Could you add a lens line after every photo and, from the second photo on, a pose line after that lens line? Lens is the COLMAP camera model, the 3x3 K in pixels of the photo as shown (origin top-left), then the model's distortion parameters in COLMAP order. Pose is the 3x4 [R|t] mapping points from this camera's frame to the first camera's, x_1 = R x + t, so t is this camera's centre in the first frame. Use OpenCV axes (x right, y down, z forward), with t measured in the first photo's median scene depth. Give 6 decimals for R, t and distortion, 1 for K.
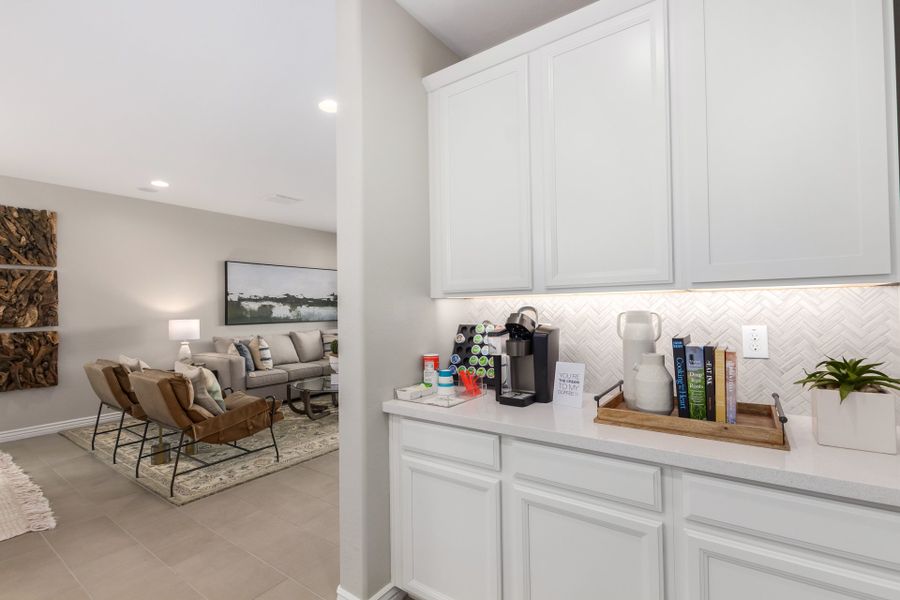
lens RADIAL K [[413.8, 0, 453.2], [0, 413.8, 303.9], [0, 0, 1]] dist [0.012132, -0.000390]
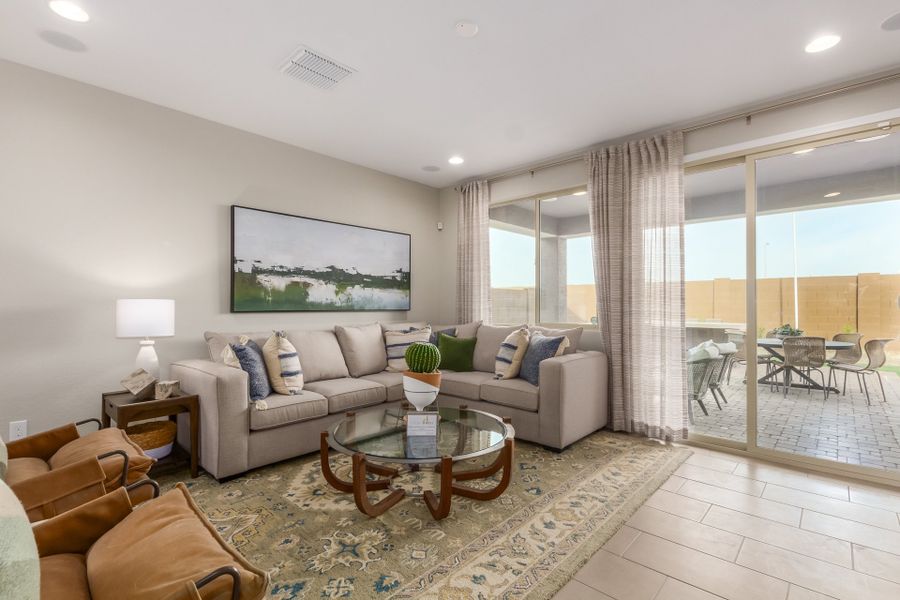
lens RADIAL K [[417.0, 0, 450.0], [0, 417.0, 300.0], [0, 0, 1]] dist [0.012895, 0.000419]
pose [[0.991315, 0.012957, -0.130869, -0.153779], [-0.013191, 0.999913, -0.000916, 0.028704], [0.130846, 0.002634, 0.991399, 0.436554]]
